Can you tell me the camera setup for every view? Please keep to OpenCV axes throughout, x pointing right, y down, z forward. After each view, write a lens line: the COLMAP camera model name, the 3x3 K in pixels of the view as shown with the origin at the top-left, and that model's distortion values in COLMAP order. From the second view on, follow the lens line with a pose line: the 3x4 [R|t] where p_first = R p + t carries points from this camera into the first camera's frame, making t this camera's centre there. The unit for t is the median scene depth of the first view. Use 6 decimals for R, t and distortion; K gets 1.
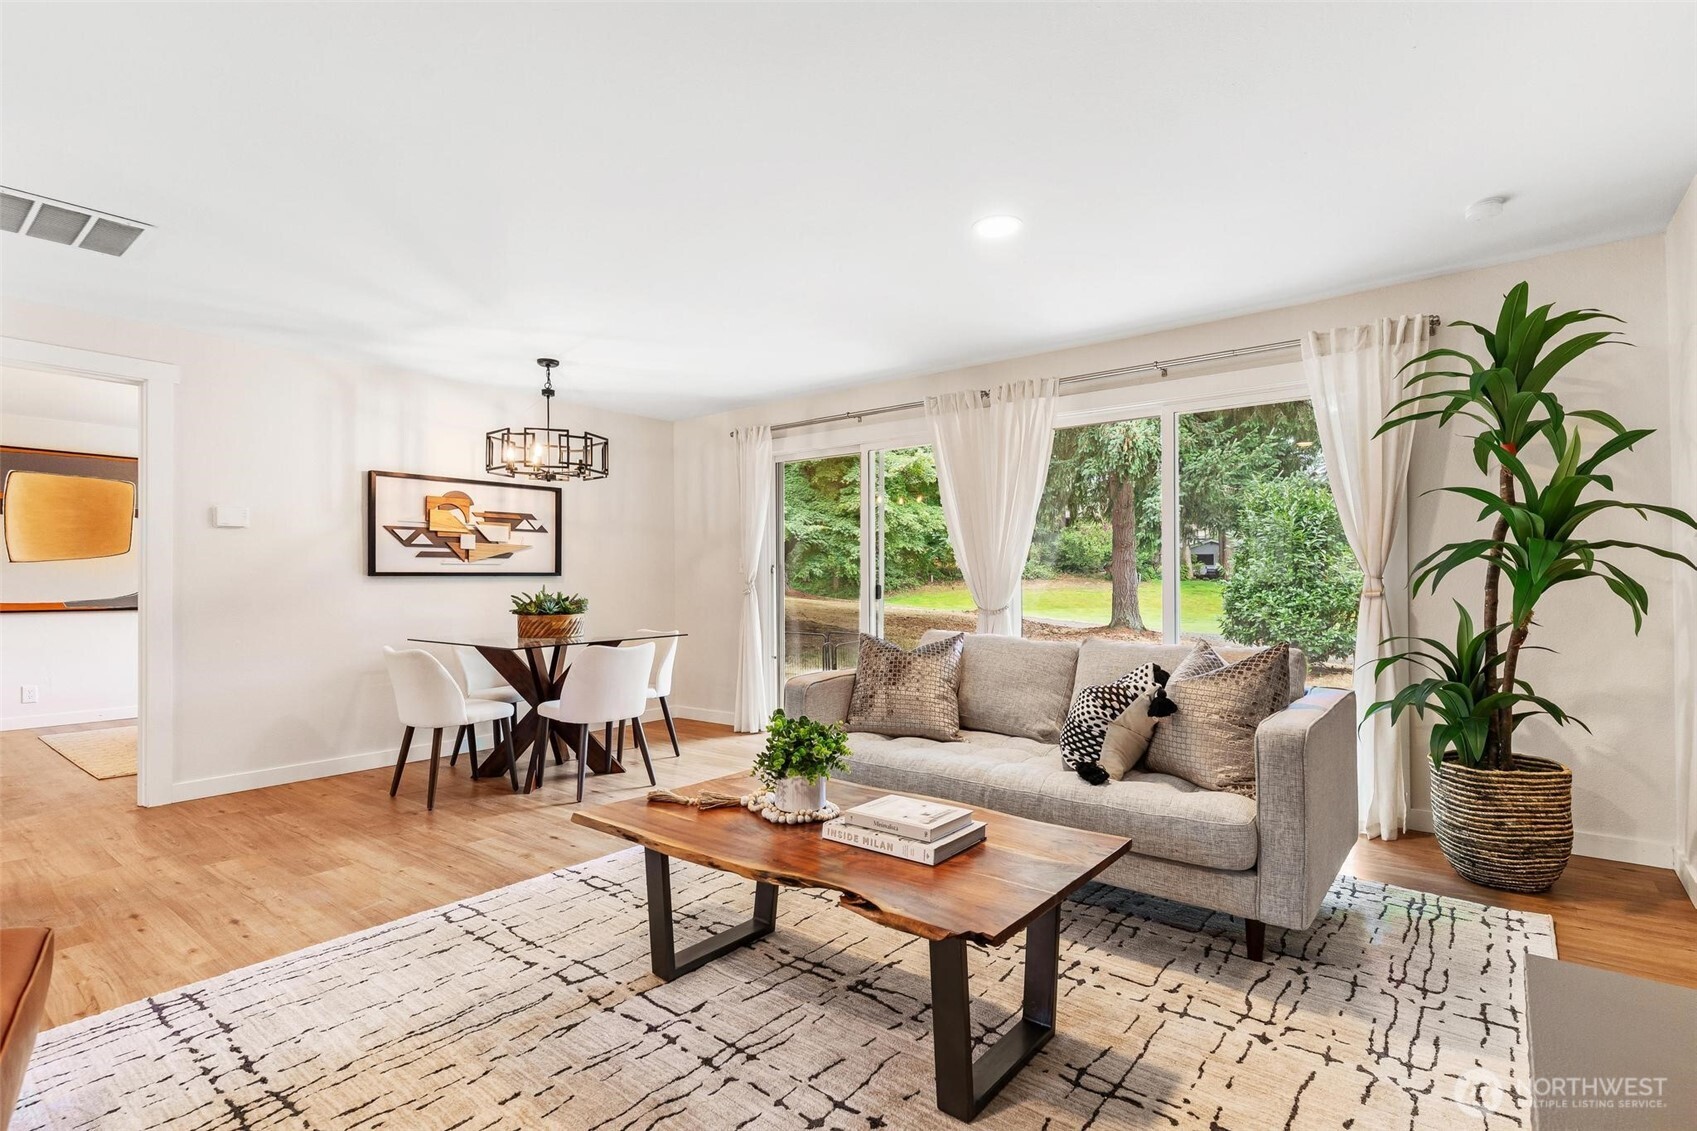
lens RADIAL K [[815.2, 0, 852.4], [0, 815.2, 572.0], [0, 0, 1]] dist [-0.001913, -0.001379]
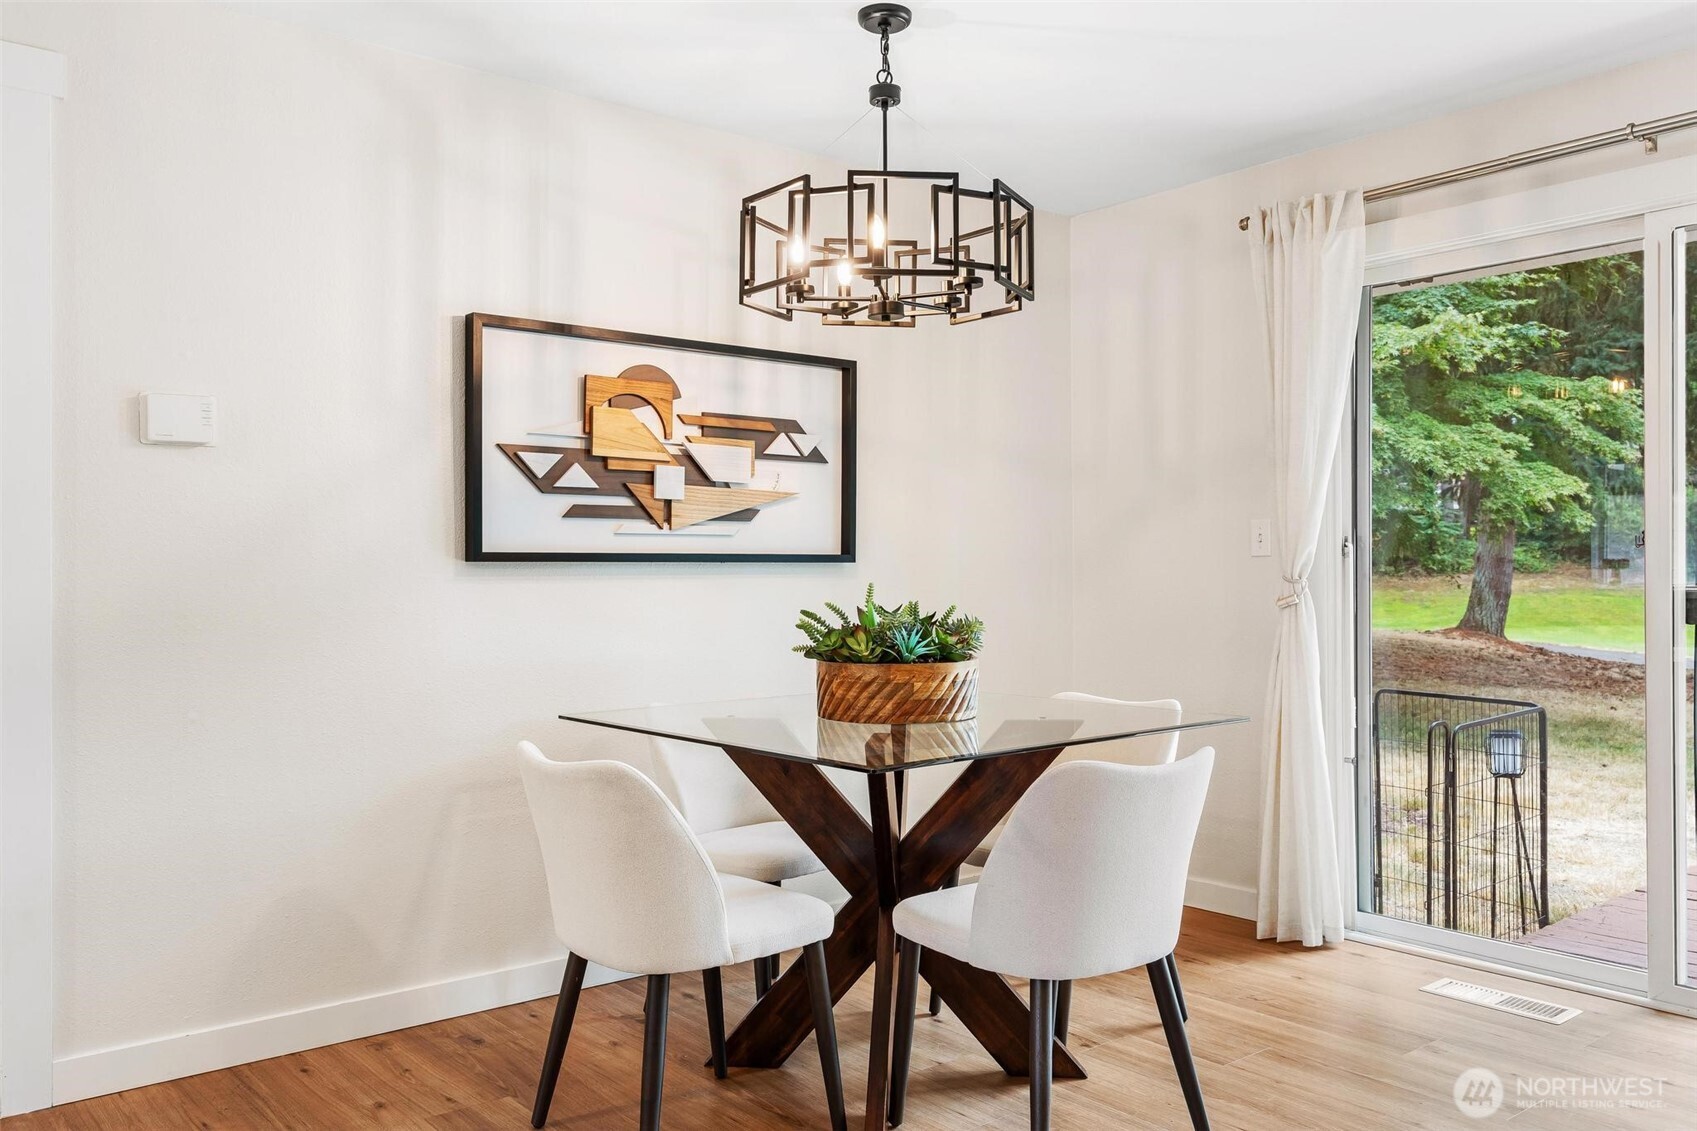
lens RADIAL K [[1339.4, 0, 842.5], [0, 1339.4, 562.7], [0, 0, 1]] dist [-0.012021, 0.014773]
pose [[0.975730, 0.000406, -0.218979, -0.244669], [0.000107, 0.999997, 0.002332, 0.003966], [0.218979, -0.002298, 0.975727, 0.353699]]
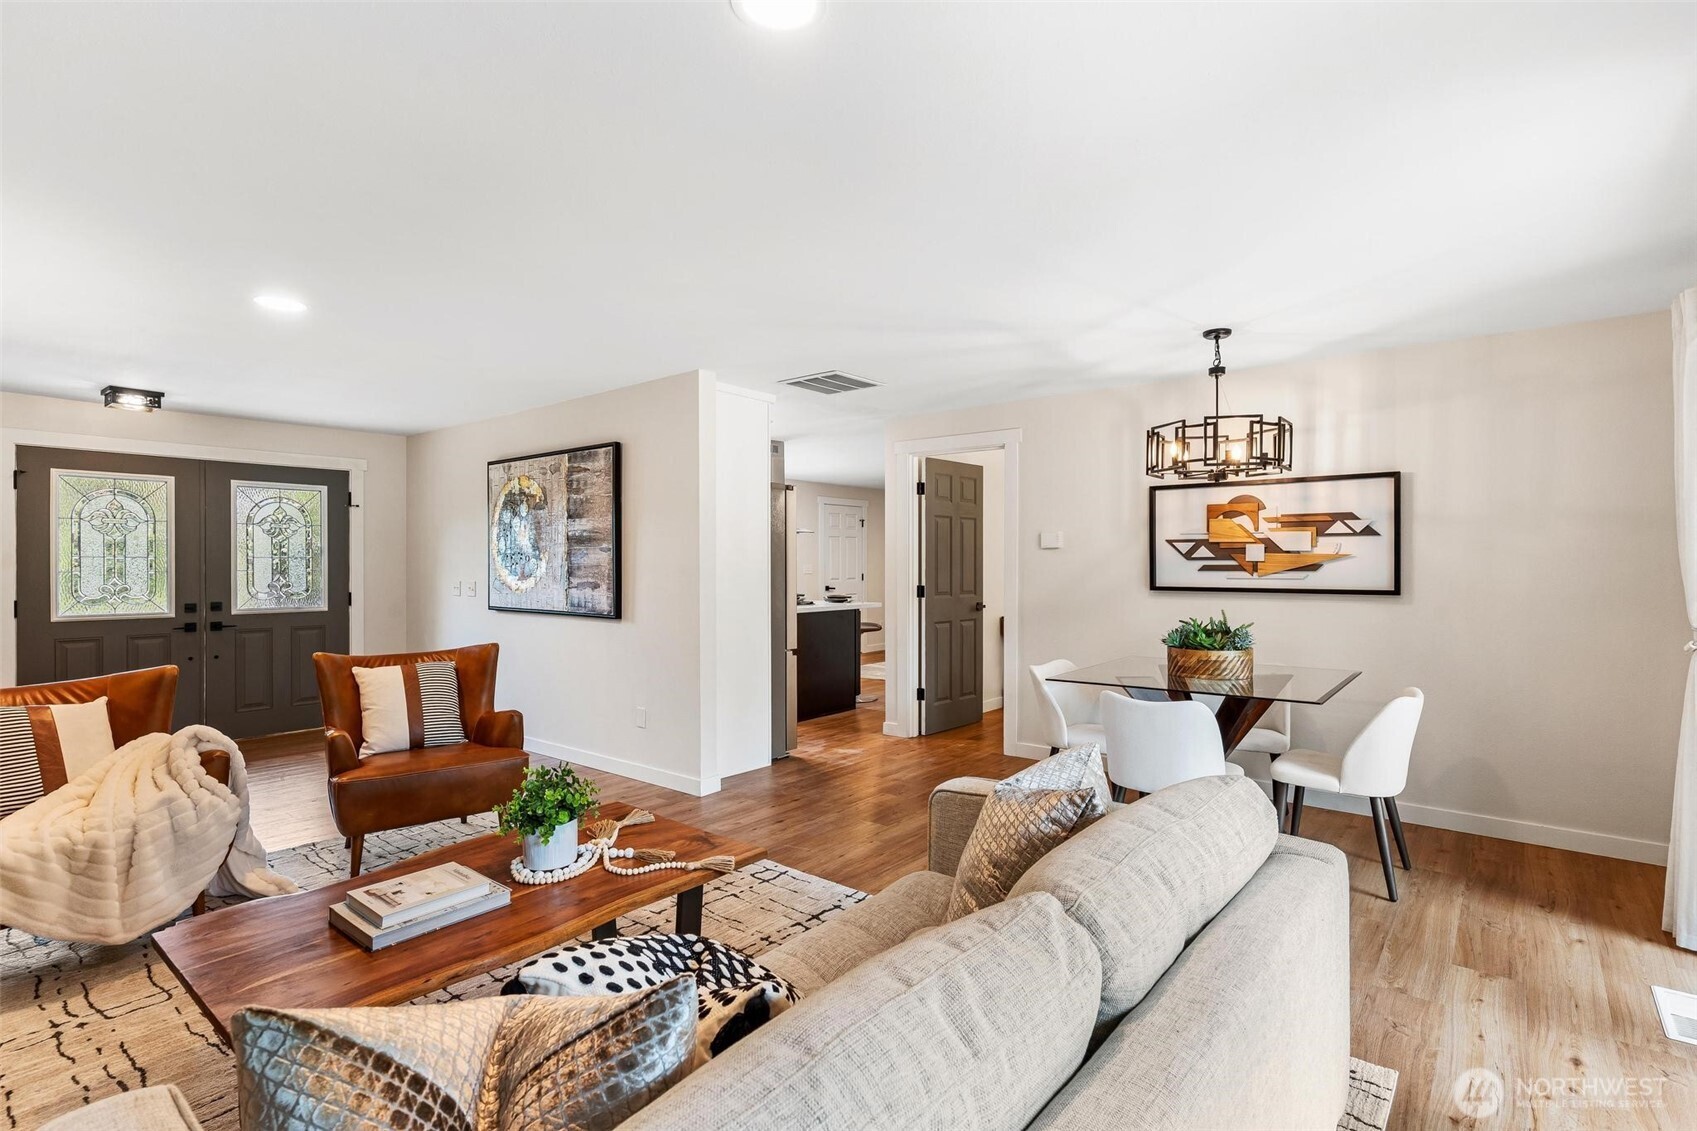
lens RADIAL K [[815.2, 0, 853.3], [0, 815.2, 562.1], [0, 0, 1]] dist [-0.001913, -0.001379]
pose [[-0.020868, 0.006692, -0.999760, 0.426511], [0.009150, 0.999937, 0.006503, -0.039385], [0.999740, -0.009012, -0.020928, 0.638685]]
